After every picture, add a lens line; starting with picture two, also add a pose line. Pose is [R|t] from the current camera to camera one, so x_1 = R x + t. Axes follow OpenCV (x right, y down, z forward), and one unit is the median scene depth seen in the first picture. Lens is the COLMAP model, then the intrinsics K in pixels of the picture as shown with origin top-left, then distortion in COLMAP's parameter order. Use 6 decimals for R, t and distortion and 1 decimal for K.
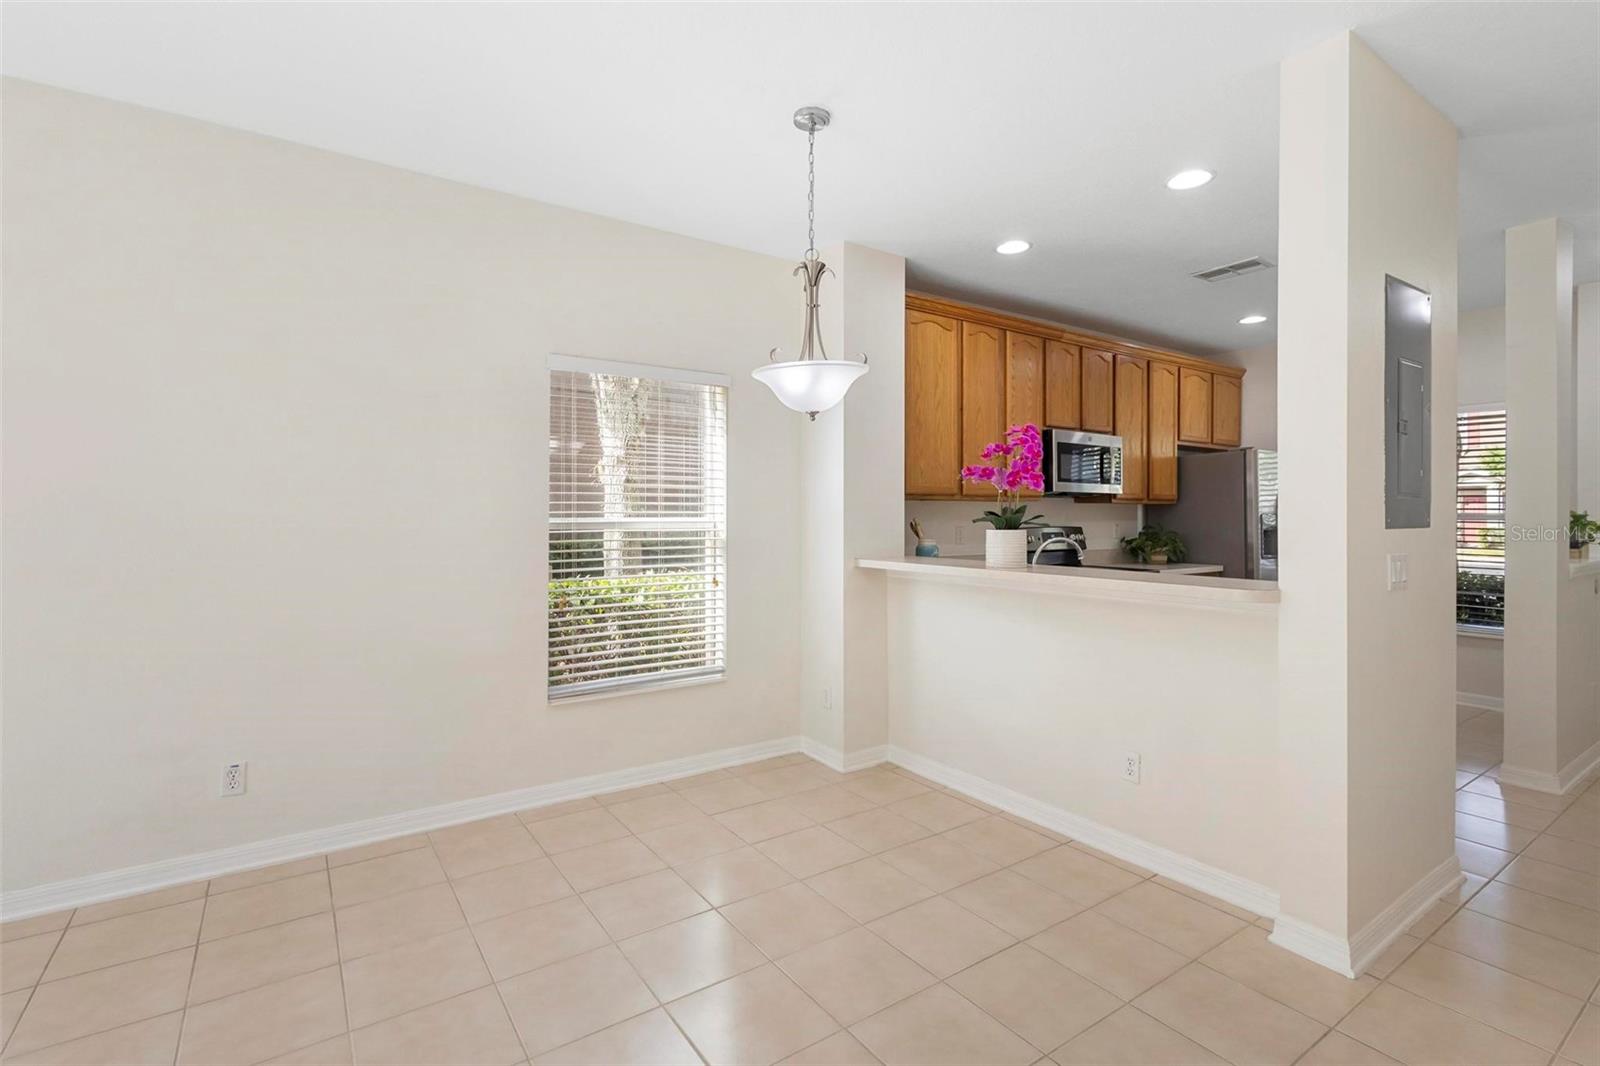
lens RADIAL K [[737.5, 0, 796.5], [0, 737.5, 517.1], [0, 0, 1]] dist [0.000113, -0.000278]
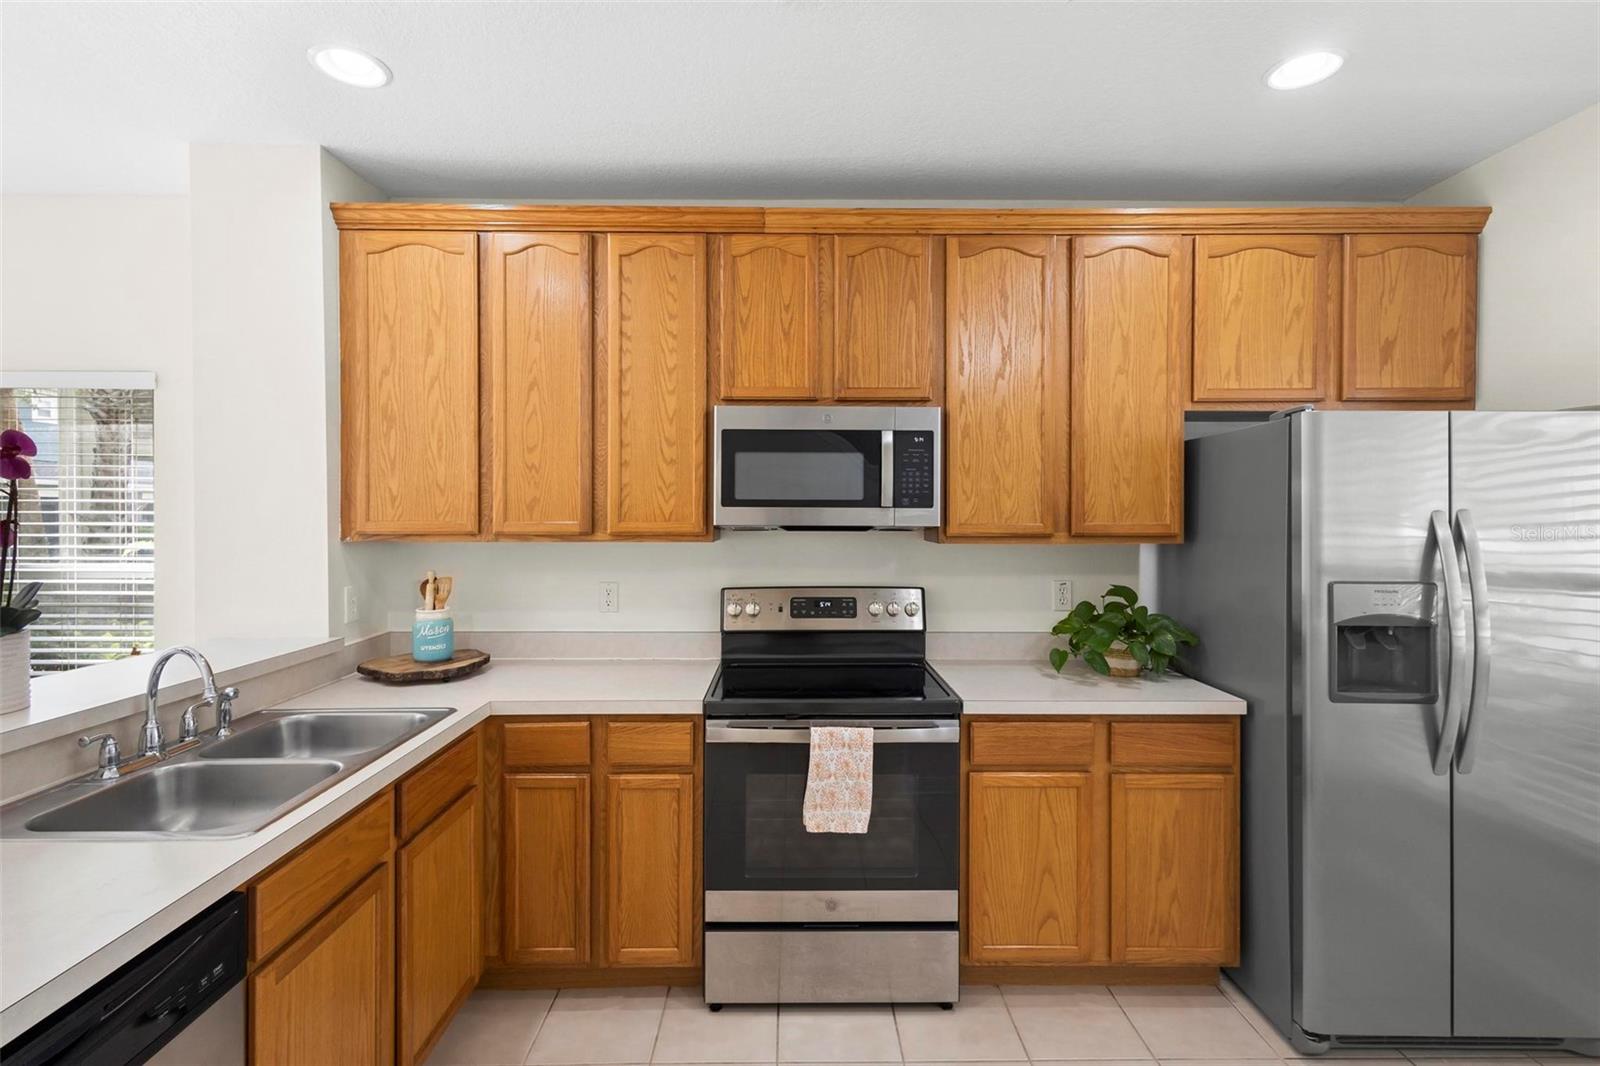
lens RADIAL K [[731.1, 0, 799.0], [0, 731.1, 524.9], [0, 0, 1]] dist [0.003221, 0.000050]
pose [[0.832499, 0.008892, -0.553955, 0.844028], [-0.002941, 0.999928, 0.011631, -0.050497], [0.554019, -0.008054, 0.832465, 0.742400]]
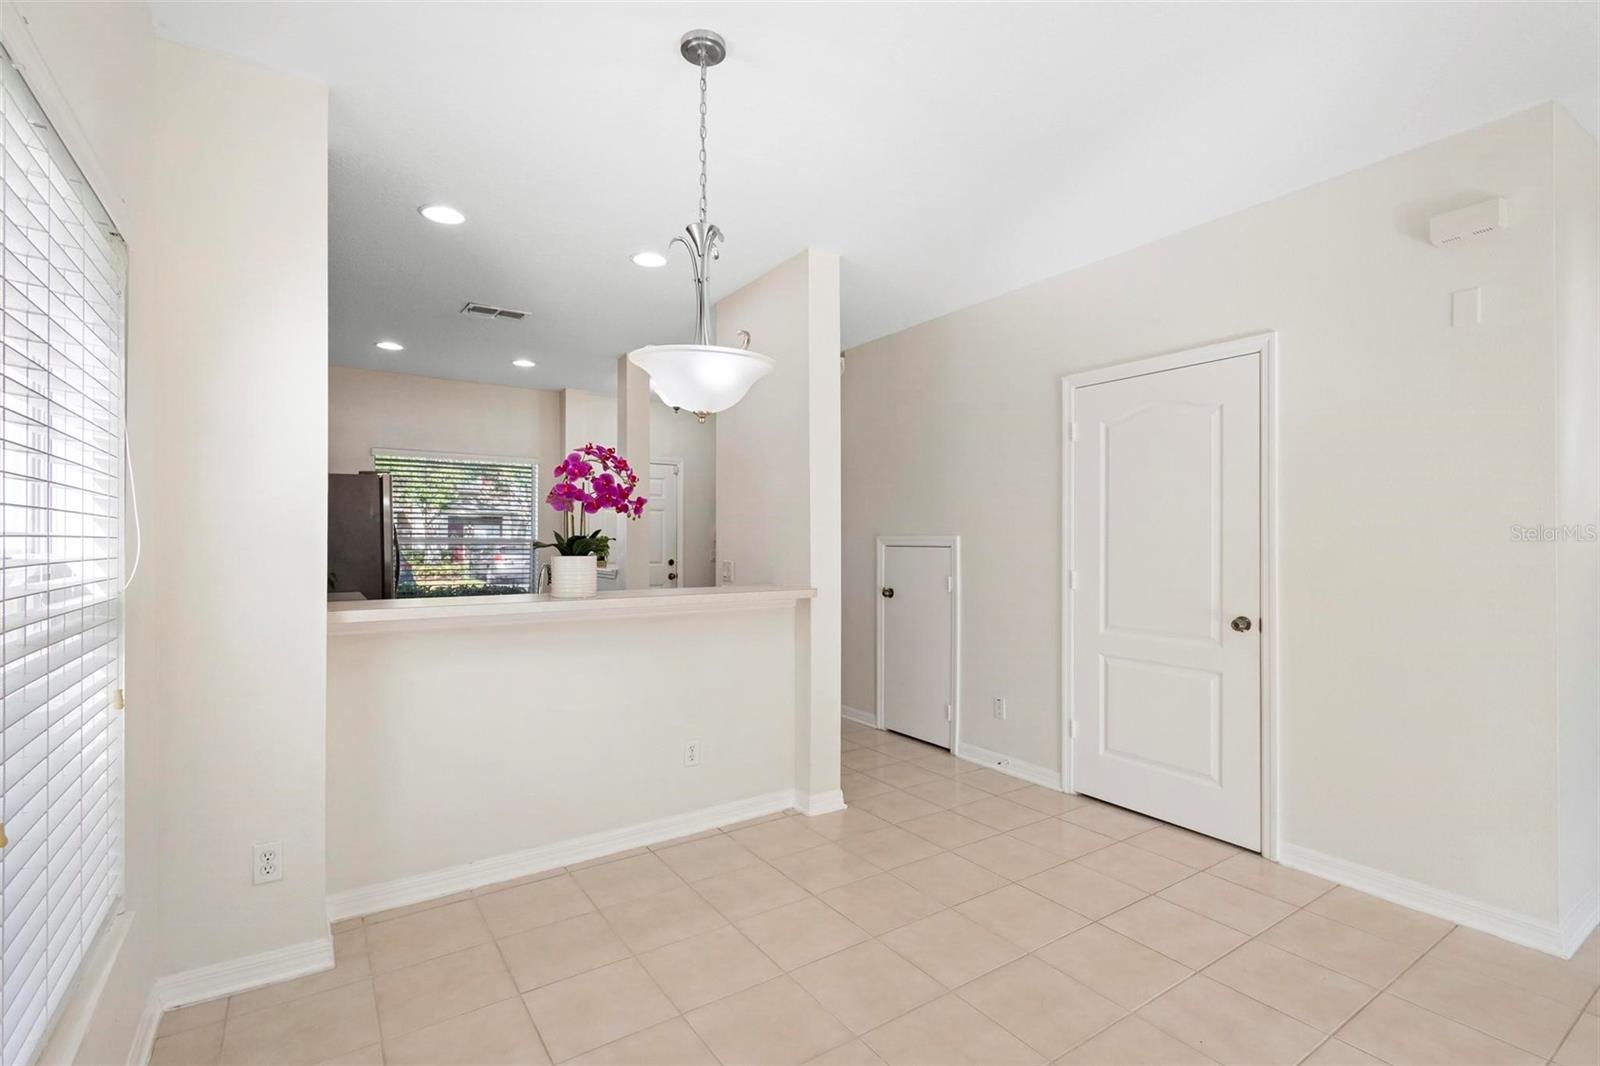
lens RADIAL K [[728.4, 0, 796.6], [0, 728.4, 537.6], [0, 0, 1]] dist [0.001000, -0.000303]
pose [[0.010123, 0.001044, 0.999948, -0.517530], [0.003920, 0.999992, -0.001084, -0.003205], [-0.999941, 0.003930, 0.010119, 0.595790]]
